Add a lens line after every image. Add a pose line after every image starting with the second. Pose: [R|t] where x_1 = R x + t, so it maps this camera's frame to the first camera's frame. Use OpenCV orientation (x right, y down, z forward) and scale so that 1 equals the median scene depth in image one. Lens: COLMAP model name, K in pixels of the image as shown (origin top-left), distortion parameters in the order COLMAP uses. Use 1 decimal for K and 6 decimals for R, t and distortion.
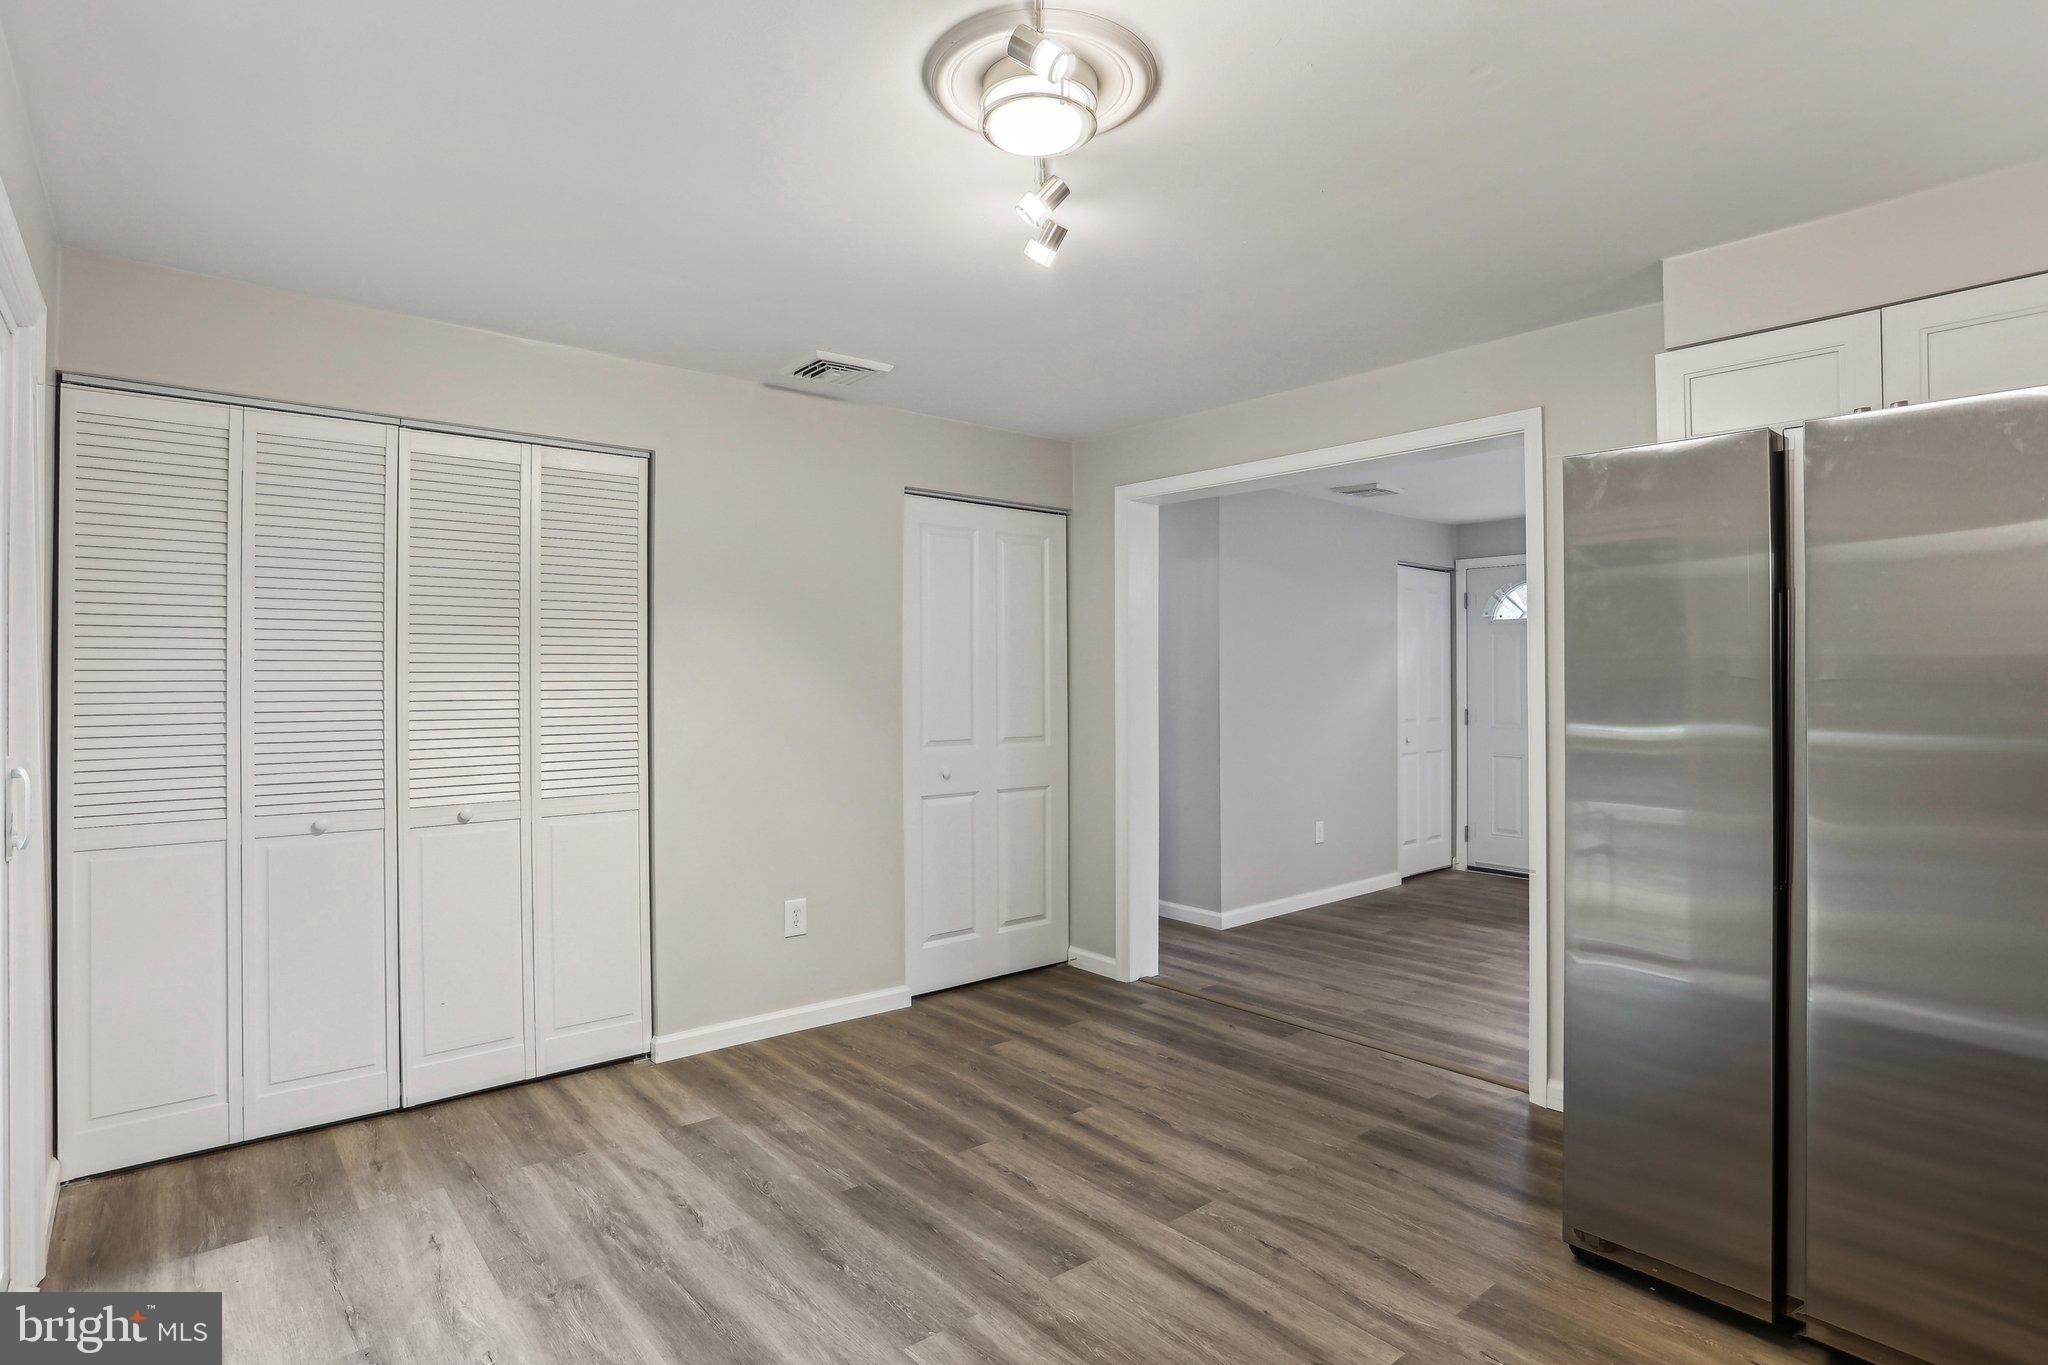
lens RADIAL K [[1021.6, 0, 993.9], [0, 1021.6, 650.8], [0, 0, 1]] dist [-0.074657, 0.029645]
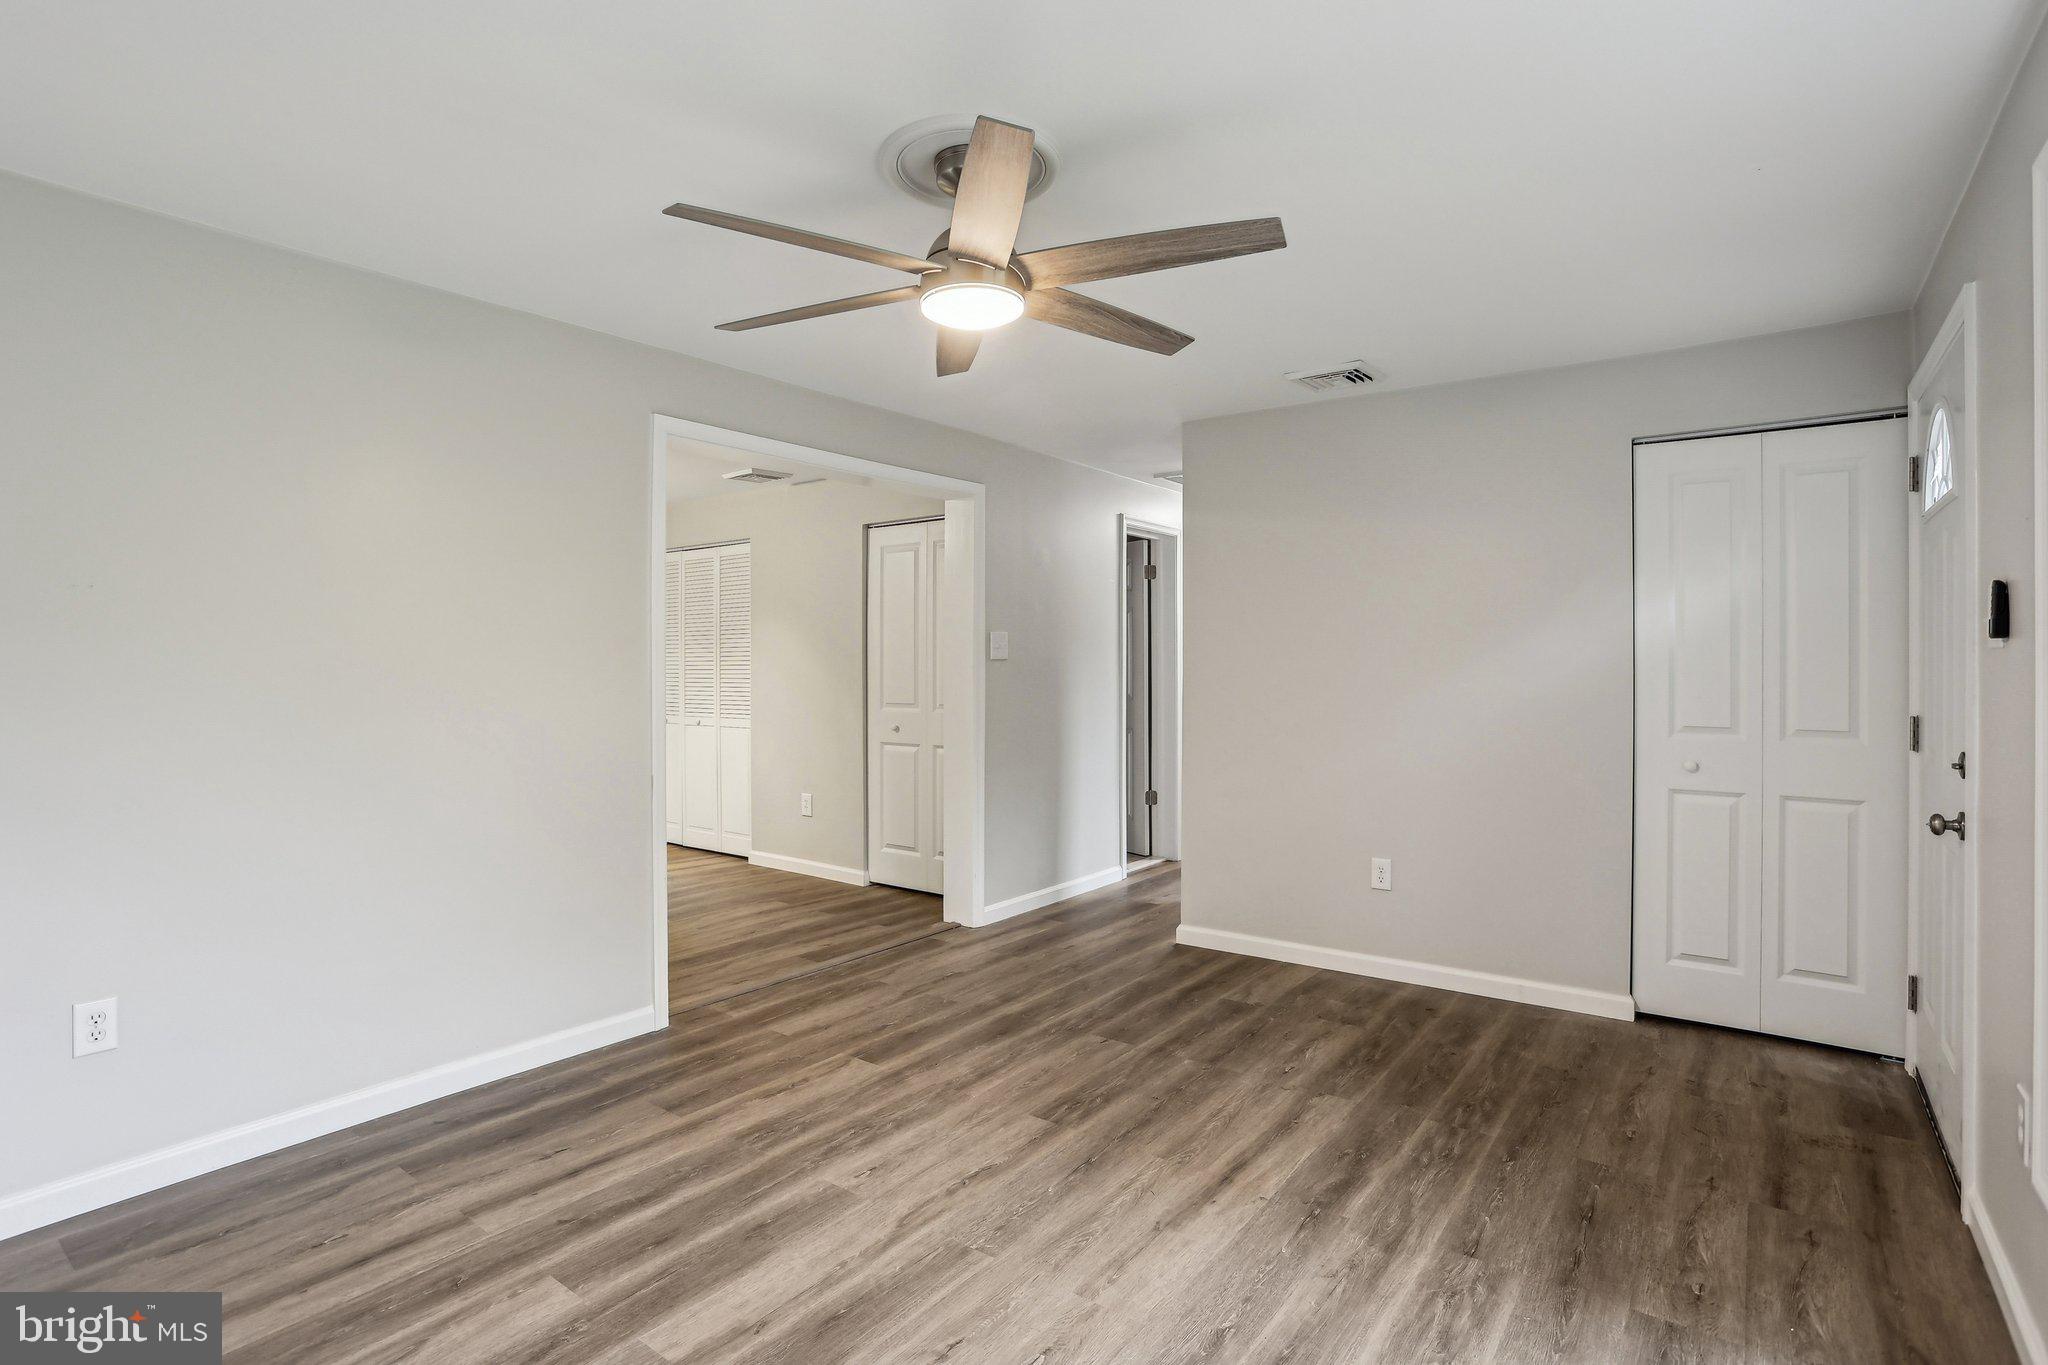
lens RADIAL K [[1021.6, 0, 993.9], [0, 1021.6, 650.8], [0, 0, 1]] dist [-0.074657, 0.029645]
pose [[0.215831, 0.005243, -0.976417, 0.862278], [0.049965, 0.998616, 0.016407, 0.001654], [0.975152, -0.052328, 0.215270, 0.550030]]
